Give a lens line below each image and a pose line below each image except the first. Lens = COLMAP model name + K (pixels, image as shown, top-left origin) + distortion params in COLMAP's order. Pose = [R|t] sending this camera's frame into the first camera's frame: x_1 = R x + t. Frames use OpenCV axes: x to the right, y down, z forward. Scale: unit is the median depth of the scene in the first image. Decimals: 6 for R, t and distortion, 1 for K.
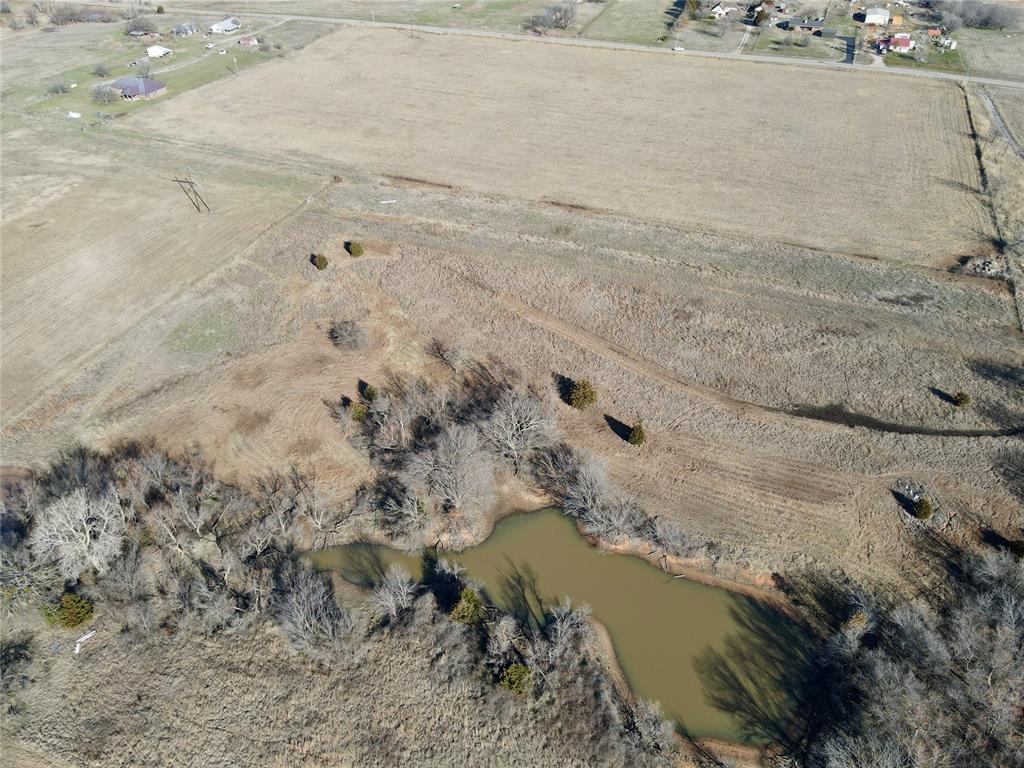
lens RADIAL K [[748.0, 0, 507.7], [0, 748.0, 387.4], [0, 0, 1]] dist [0.009257, 0.012033]
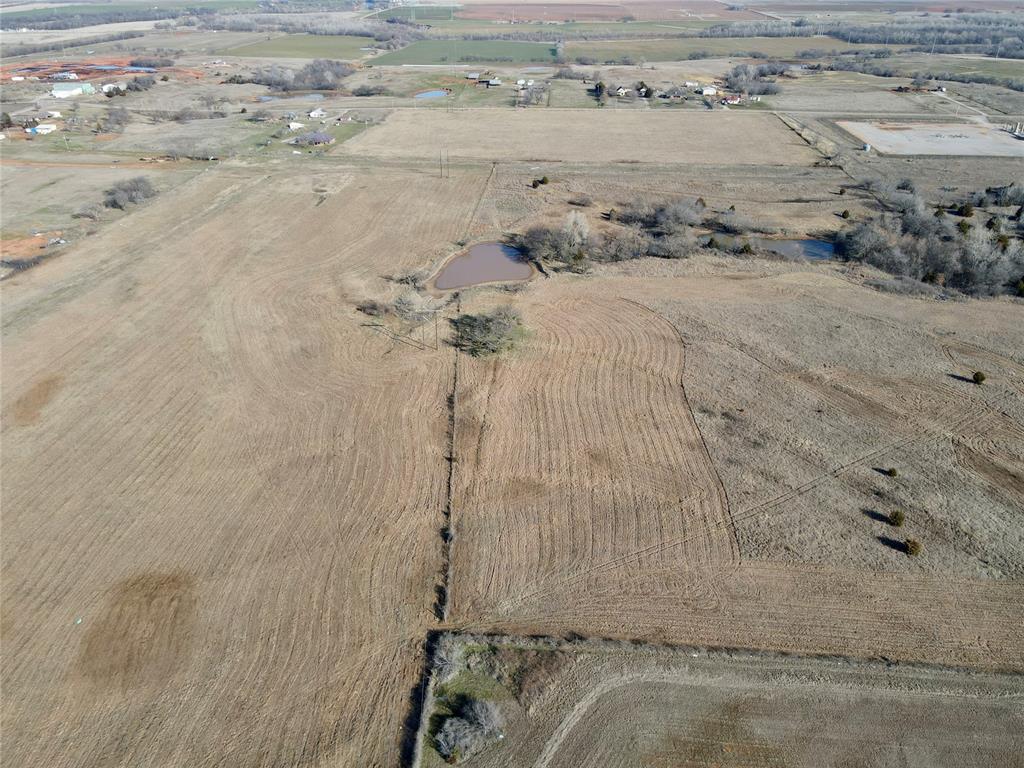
lens RADIAL K [[748.0, 0, 507.7], [0, 748.0, 387.4], [0, 0, 1]] dist [0.009257, 0.012033]
pose [[0.958606, -0.136538, 0.249864, -0.846420], [0.176059, 0.973899, -0.143265, 0.591719], [-0.223781, 0.181325, 0.957624, -0.728000]]
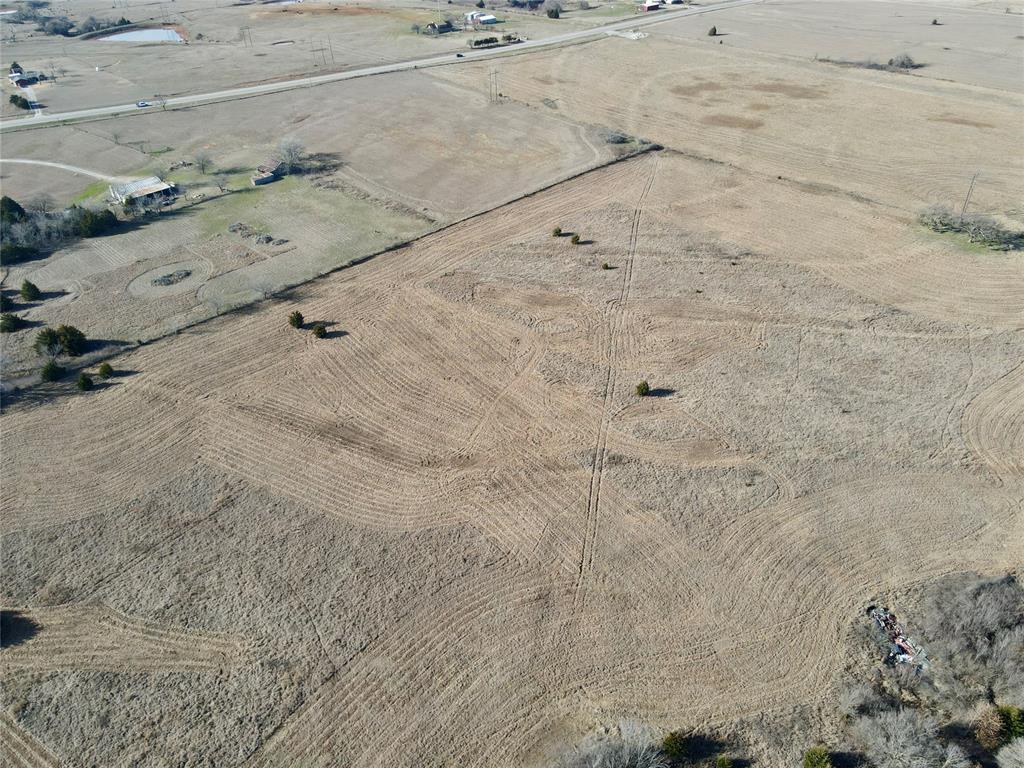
lens RADIAL K [[748.0, 0, 507.7], [0, 748.0, 387.4], [0, 0, 1]] dist [0.009257, 0.012033]
pose [[-0.457108, 0.525641, -0.717463, 0.668410], [-0.543882, 0.473071, 0.693106, 0.055015], [0.703737, 0.707039, 0.069642, -0.071167]]
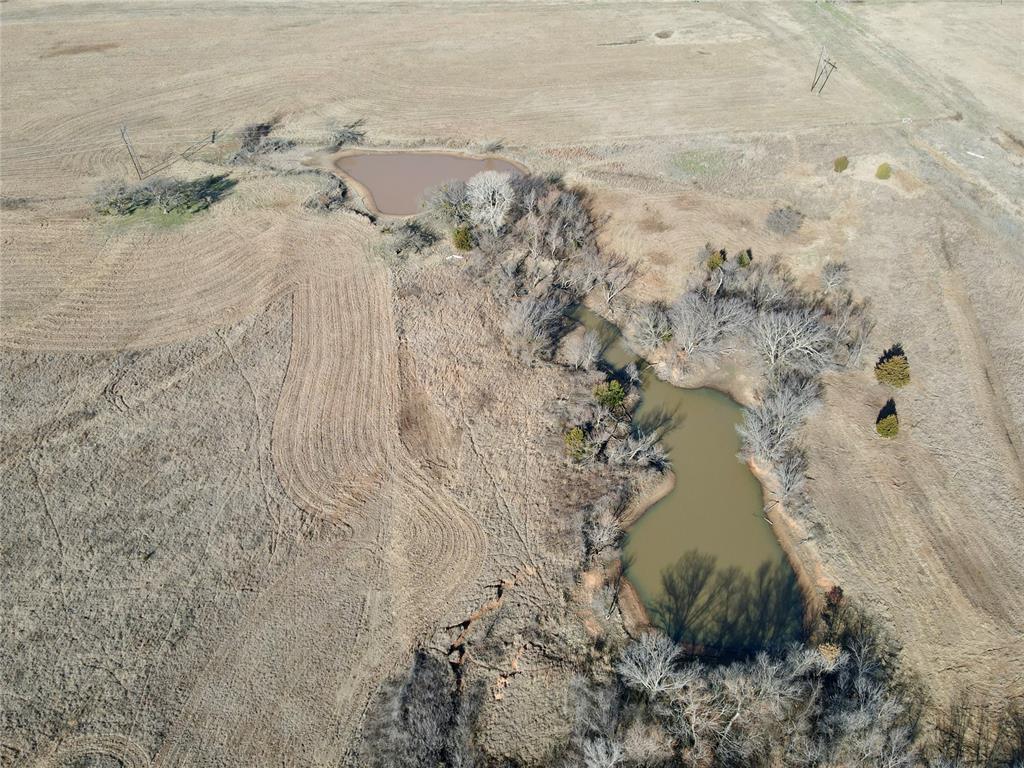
lens RADIAL K [[748.0, 0, 507.7], [0, 748.0, 387.4], [0, 0, 1]] dist [0.009257, 0.012033]
pose [[0.479924, 0.605249, -0.635096, 0.363247], [-0.549911, 0.771585, 0.319772, -0.008309], [0.683572, 0.195780, 0.703135, 0.014988]]
